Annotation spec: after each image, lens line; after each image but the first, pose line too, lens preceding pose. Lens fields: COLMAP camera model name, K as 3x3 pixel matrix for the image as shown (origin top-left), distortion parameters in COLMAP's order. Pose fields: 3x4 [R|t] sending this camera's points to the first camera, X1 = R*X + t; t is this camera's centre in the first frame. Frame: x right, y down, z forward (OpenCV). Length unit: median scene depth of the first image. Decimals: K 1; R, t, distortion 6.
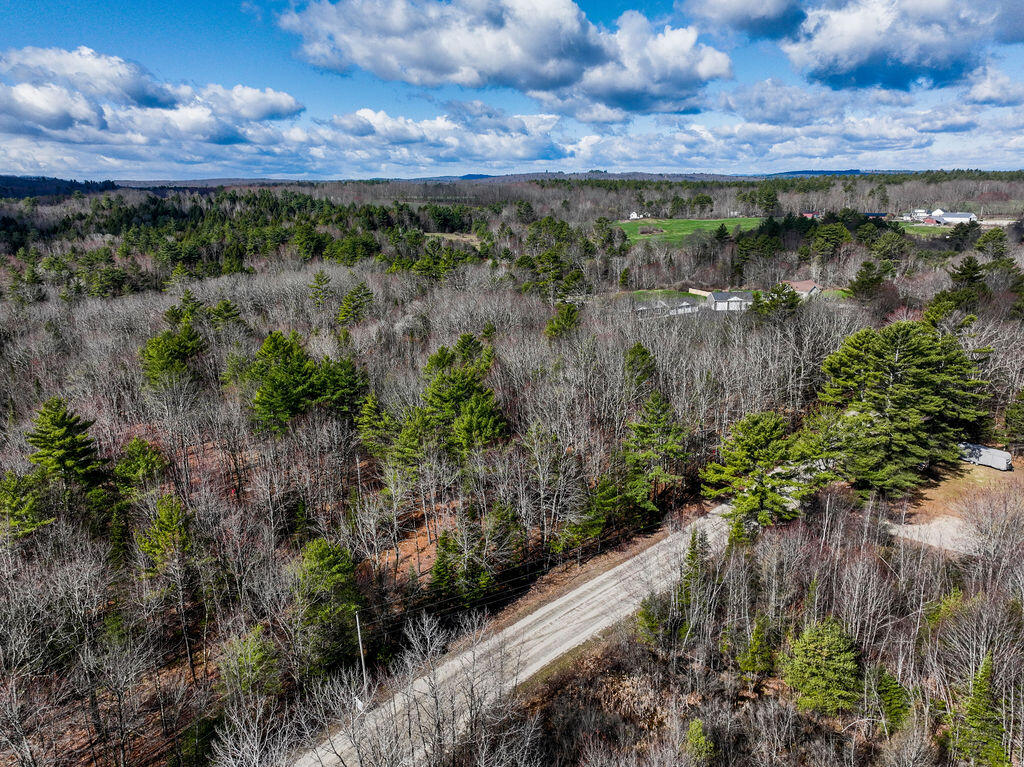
lens RADIAL K [[724.6, 0, 512.0], [0, 724.6, 383.5], [0, 0, 1]] dist [-0.003529, 0.022623]
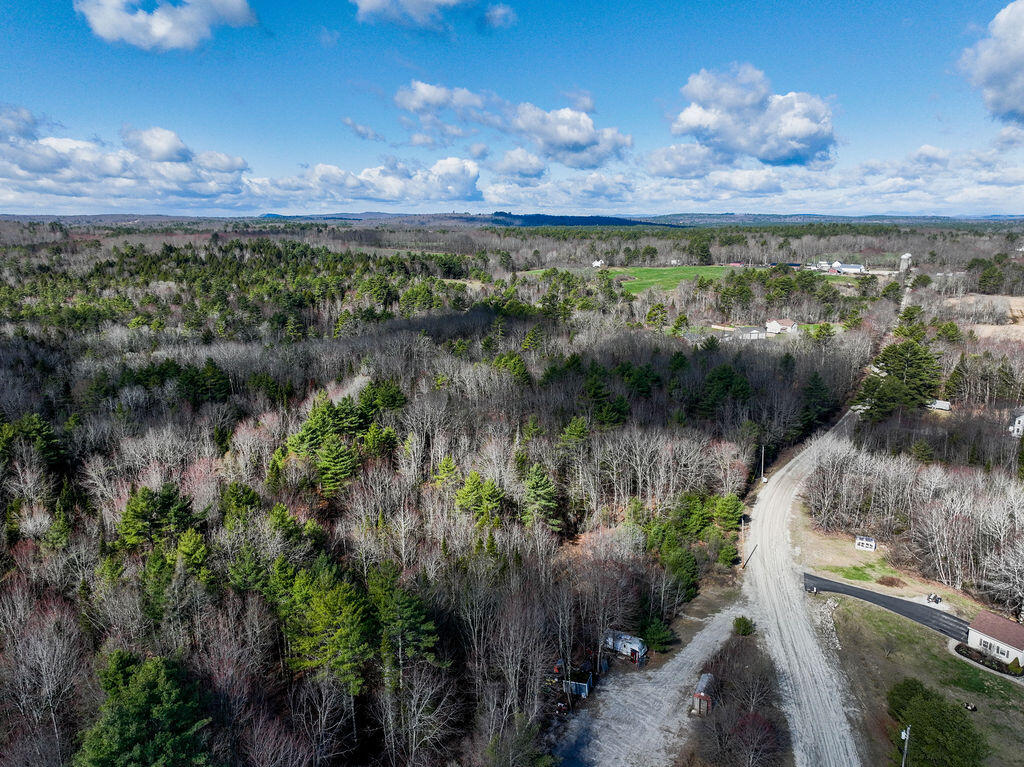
lens RADIAL K [[724.6, 0, 512.0], [0, 724.6, 383.5], [0, 0, 1]] dist [-0.003529, 0.022623]
pose [[0.988801, -0.022471, 0.147538, -0.864313], [0.029468, 0.998534, -0.045411, 0.097749], [-0.146301, 0.049250, 0.988013, -0.886580]]
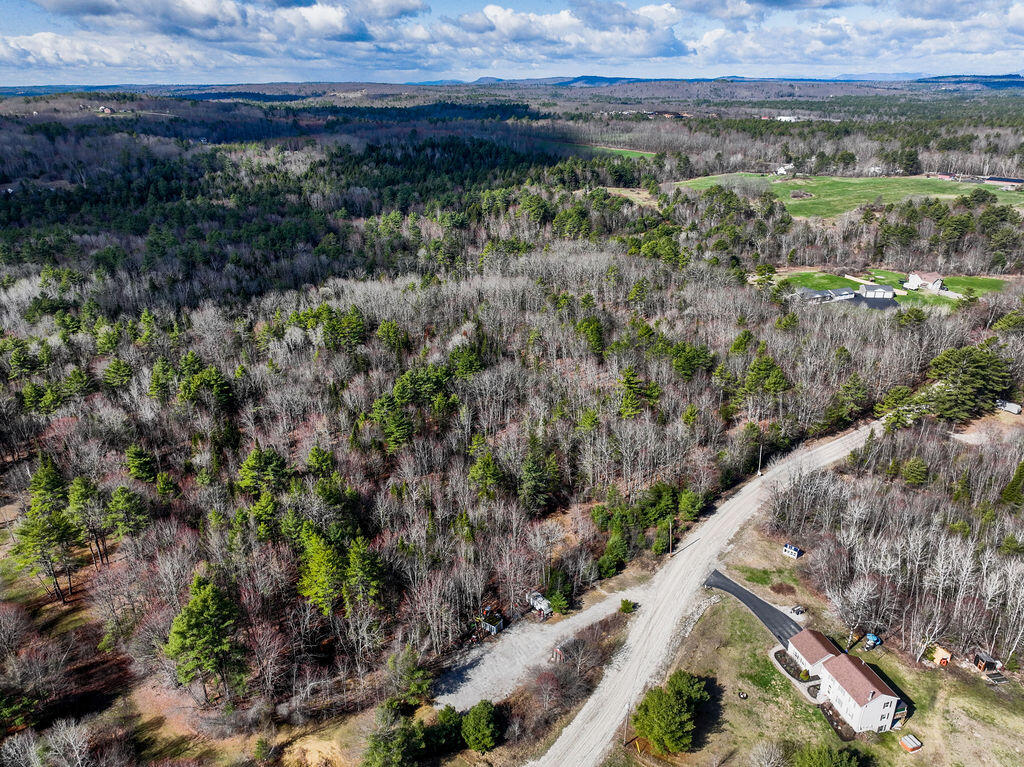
lens RADIAL K [[724.6, 0, 512.0], [0, 724.6, 383.5], [0, 0, 1]] dist [-0.003529, 0.022623]
pose [[0.990132, 0.063062, -0.125144, -0.508866], [-0.046226, 0.990018, 0.133146, -0.178836], [0.132291, -0.126047, 0.983164, -1.241345]]
